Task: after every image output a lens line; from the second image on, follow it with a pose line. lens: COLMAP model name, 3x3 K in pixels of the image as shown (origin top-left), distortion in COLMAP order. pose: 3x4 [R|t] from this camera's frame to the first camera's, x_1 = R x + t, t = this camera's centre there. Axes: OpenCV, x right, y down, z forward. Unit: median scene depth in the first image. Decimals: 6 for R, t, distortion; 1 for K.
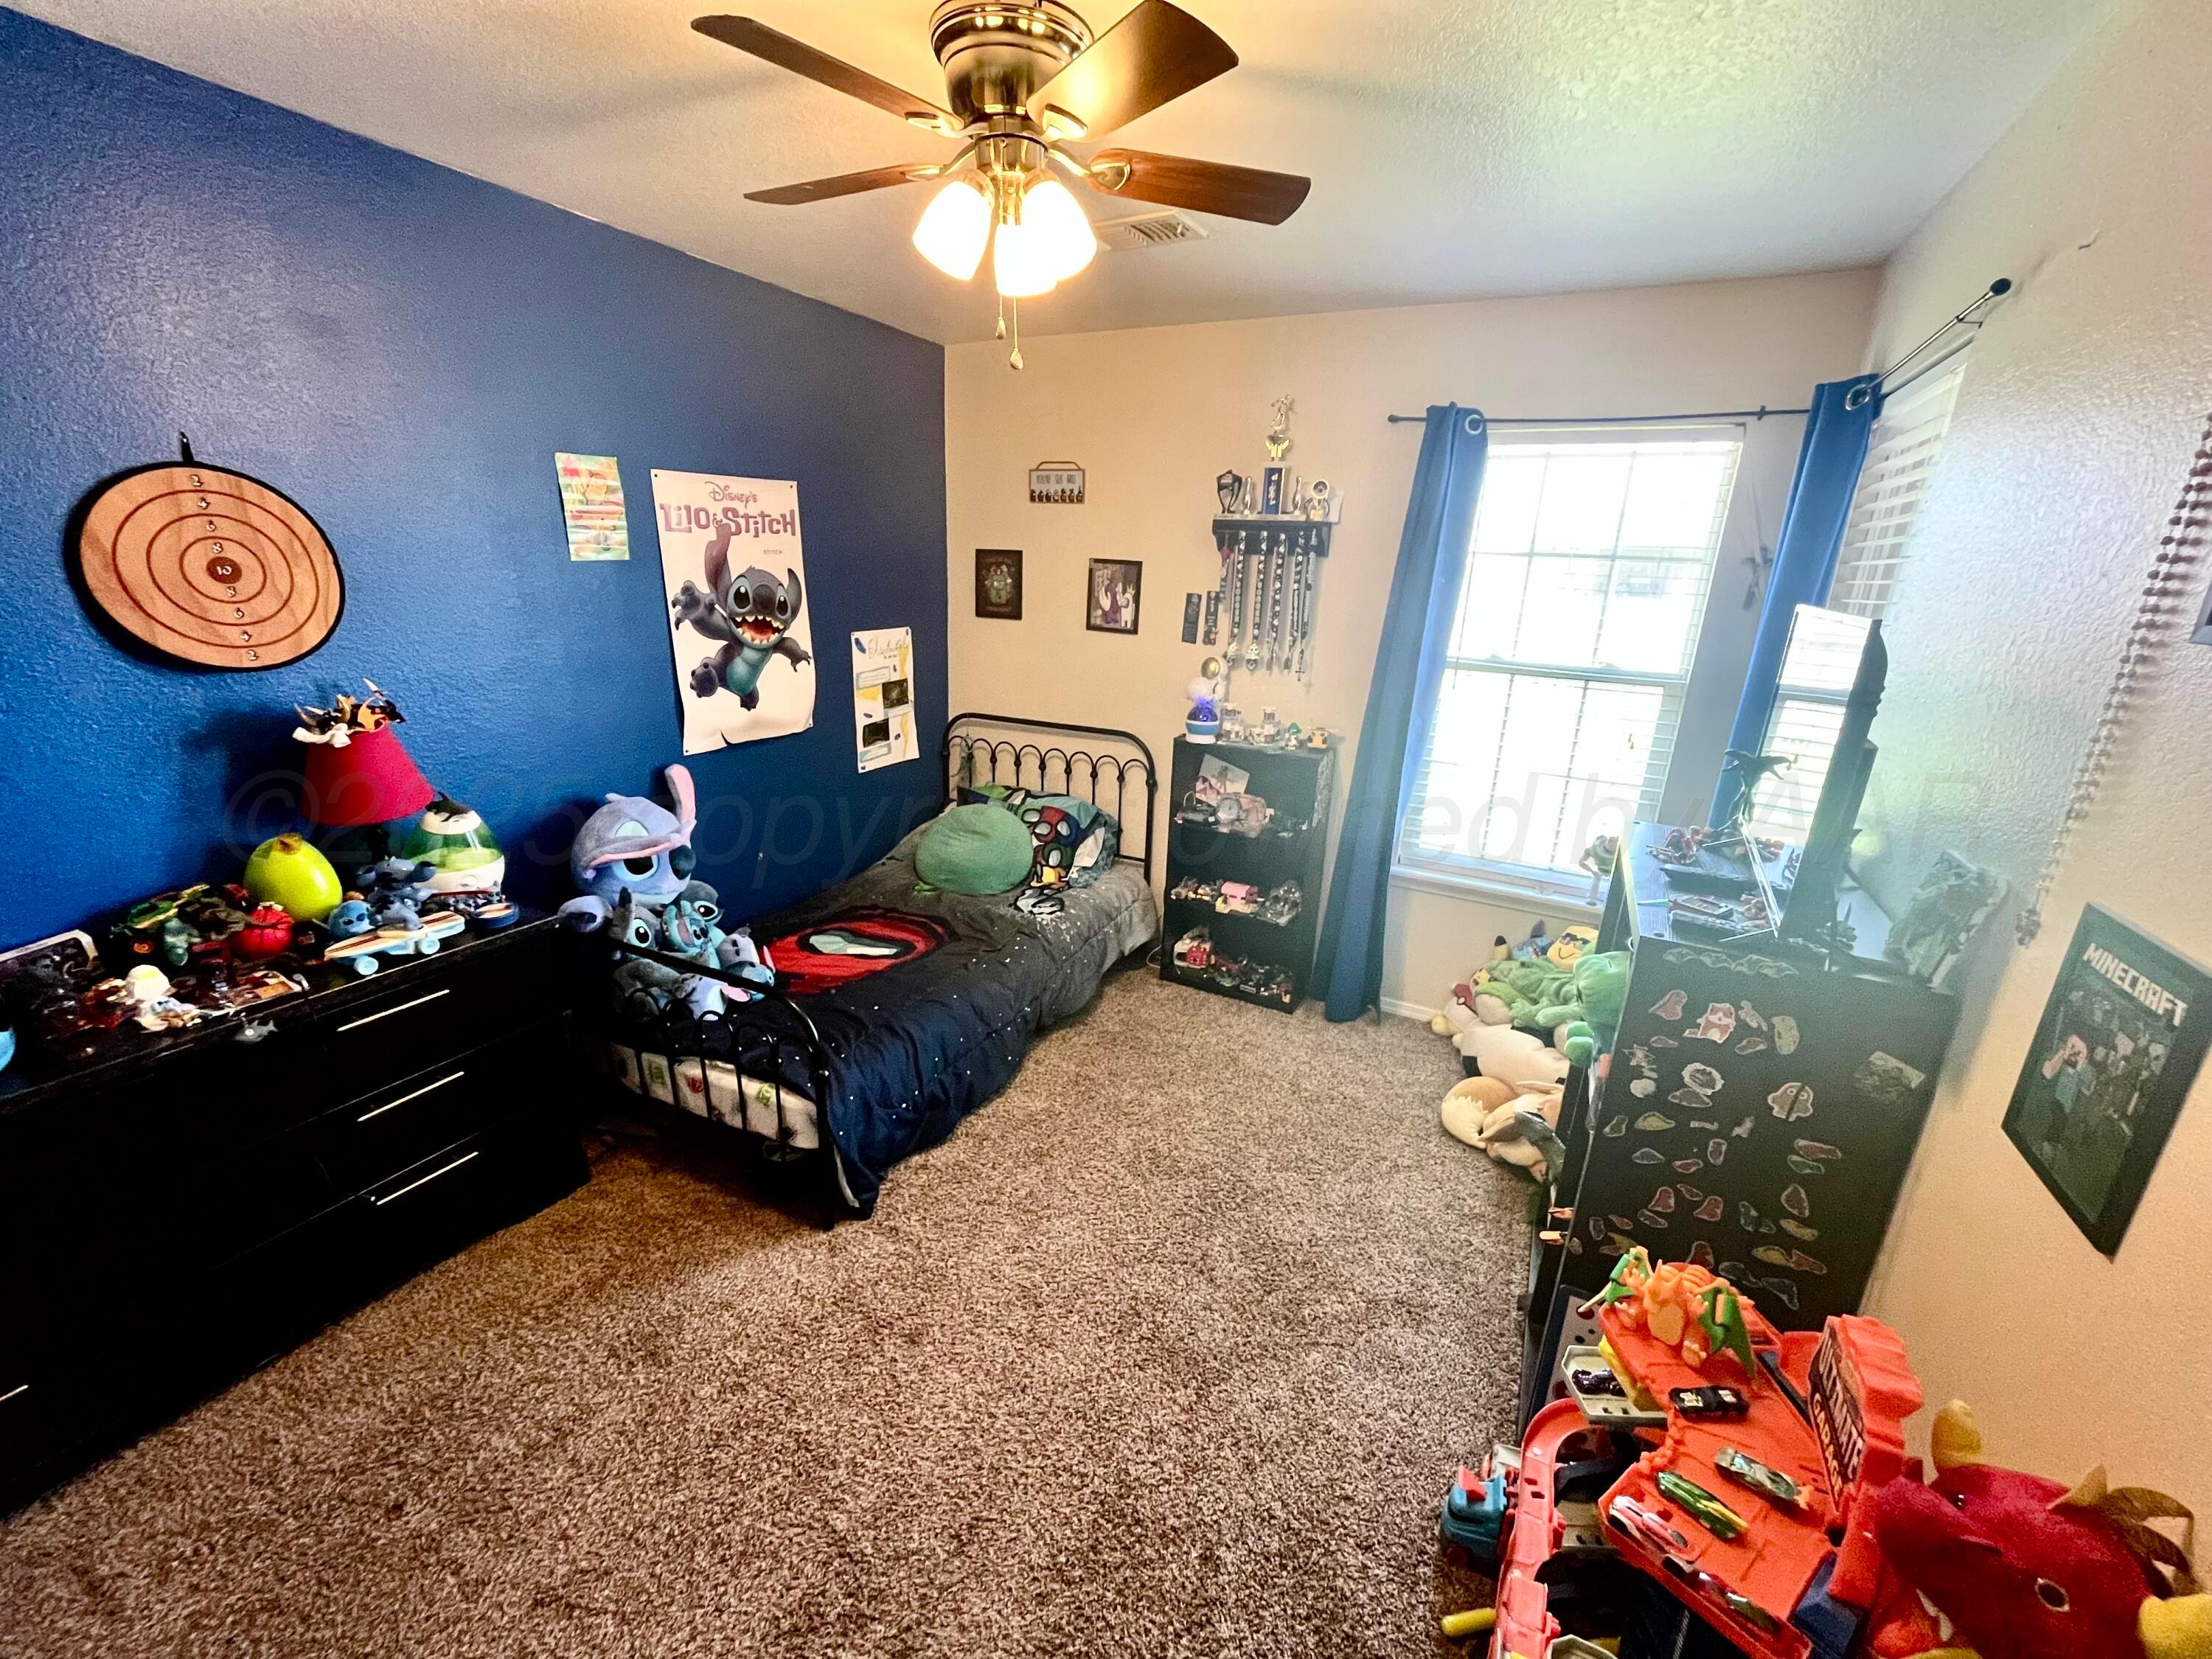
lens RADIAL K [[899.6, 0, 1105.9], [0, 899.6, 839.4], [0, 0, 1]] dist [-0.002988, 0.000299]
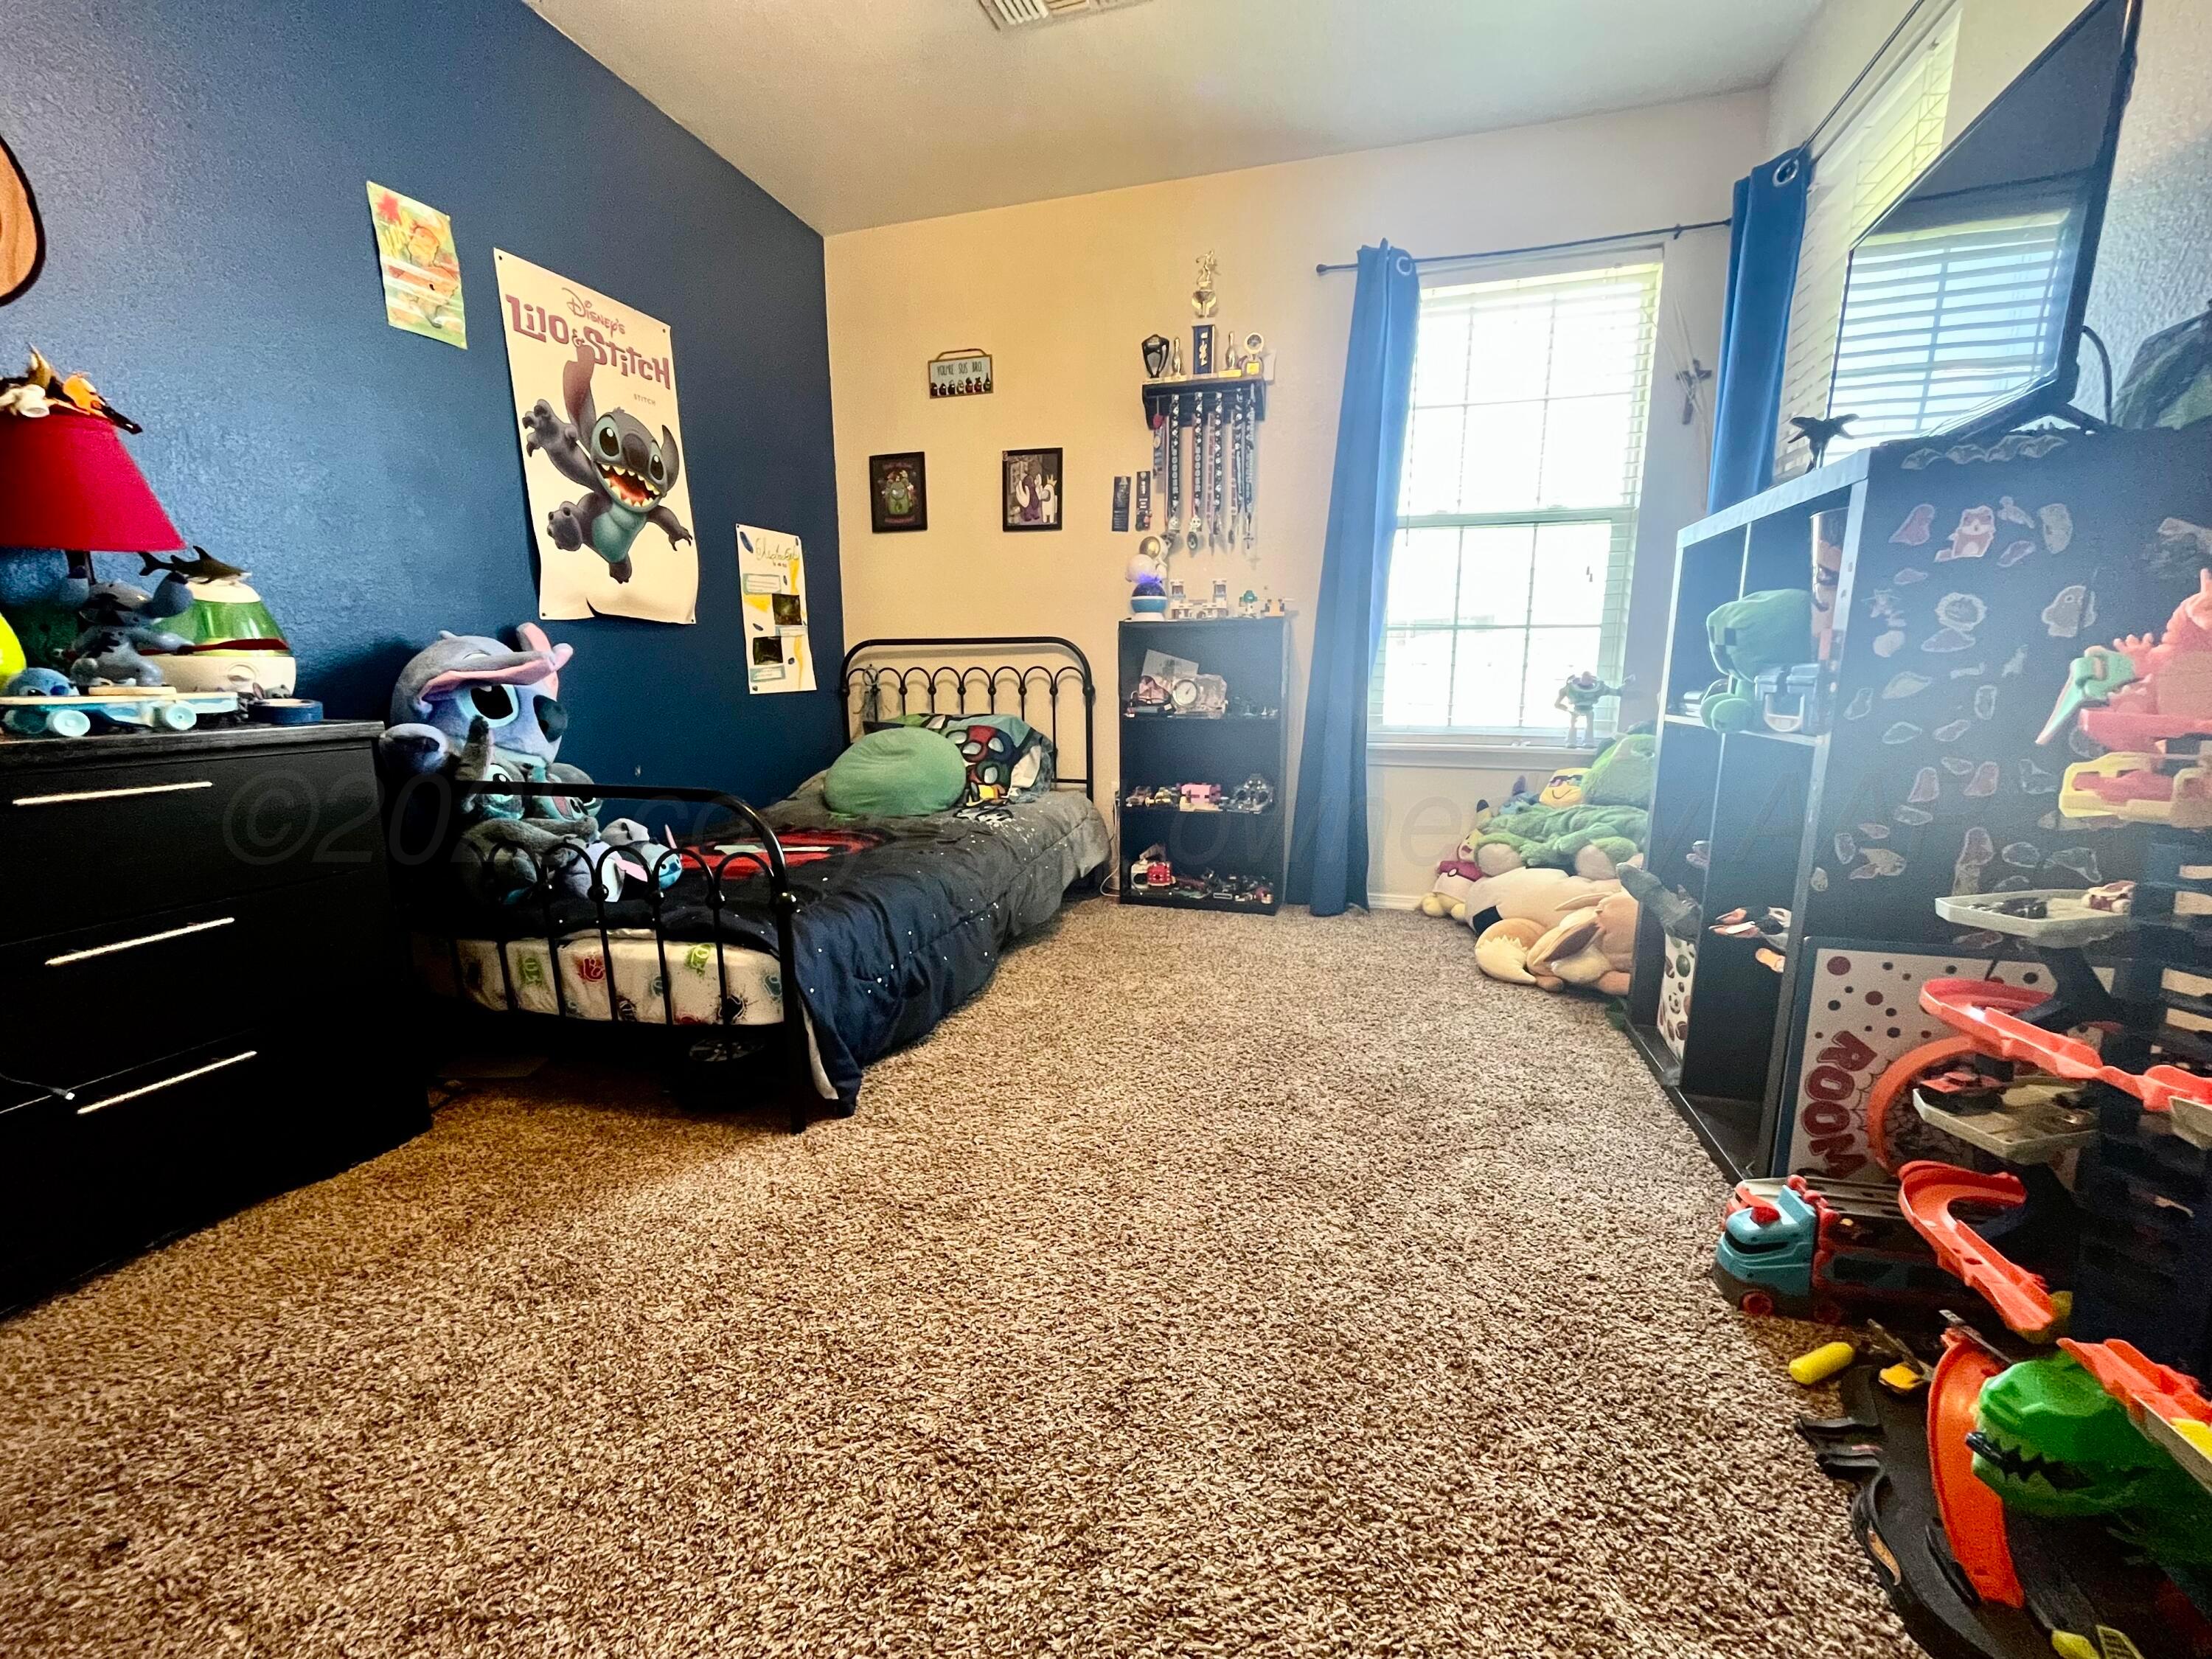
lens RADIAL K [[899.6, 0, 1106.8], [0, 899.6, 836.8], [0, 0, 1]] dist [-0.002988, 0.000299]
pose [[0.980575, -0.075992, 0.180825, -0.164048], [0.096171, 0.989750, -0.105572, 0.276540], [-0.170949, 0.120911, 0.977833, 0.192928]]
